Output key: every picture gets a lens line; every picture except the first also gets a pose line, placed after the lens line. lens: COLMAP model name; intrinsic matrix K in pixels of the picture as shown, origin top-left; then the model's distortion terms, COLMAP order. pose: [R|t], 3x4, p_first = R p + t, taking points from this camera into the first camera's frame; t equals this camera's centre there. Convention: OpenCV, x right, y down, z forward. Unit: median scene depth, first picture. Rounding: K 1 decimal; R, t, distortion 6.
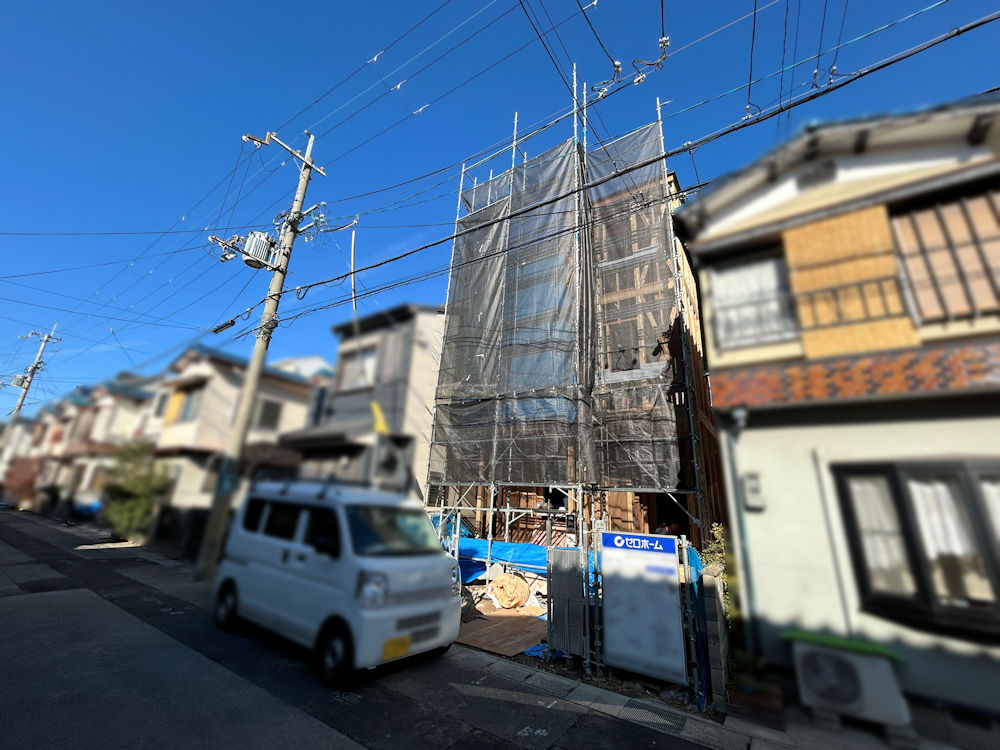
lens RADIAL K [[392.6, 0, 500.7], [0, 392.6, 372.9], [0, 0, 1]] dist [-0.002273, -0.000393]
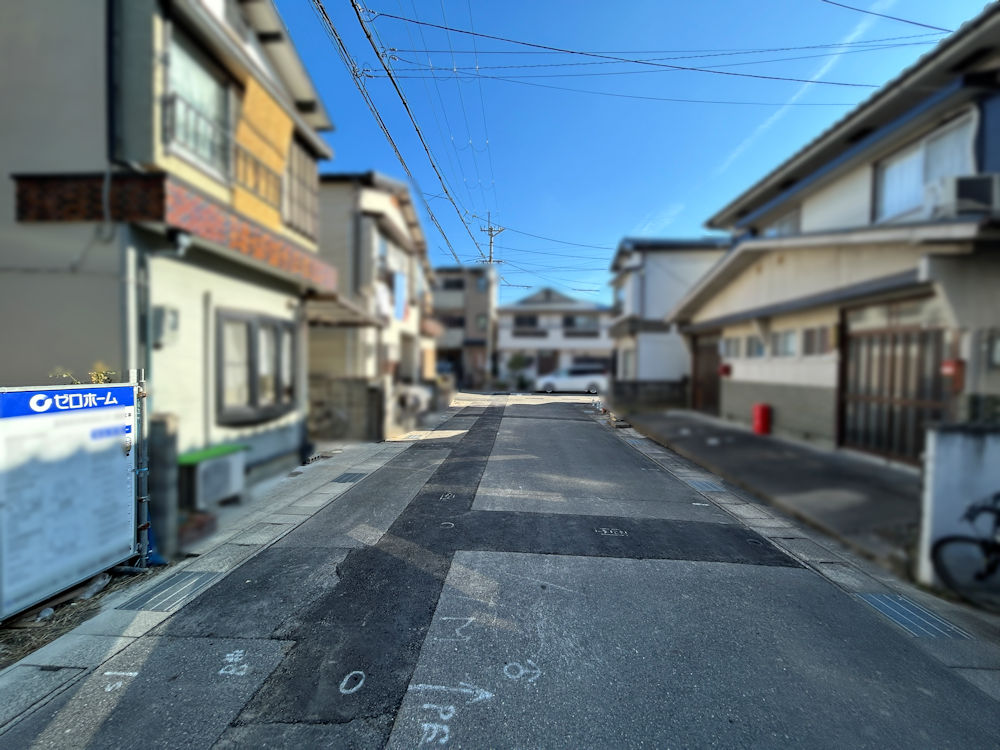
lens RADIAL K [[392.6, 0, 500.6], [0, 392.6, 372.2], [0, 0, 1]] dist [-0.002273, -0.000393]
pose [[-0.495361, -0.064560, 0.866285, -0.517610], [-0.306801, 0.945971, -0.104937, 0.270865], [-0.812706, -0.317759, -0.488404, 0.821951]]
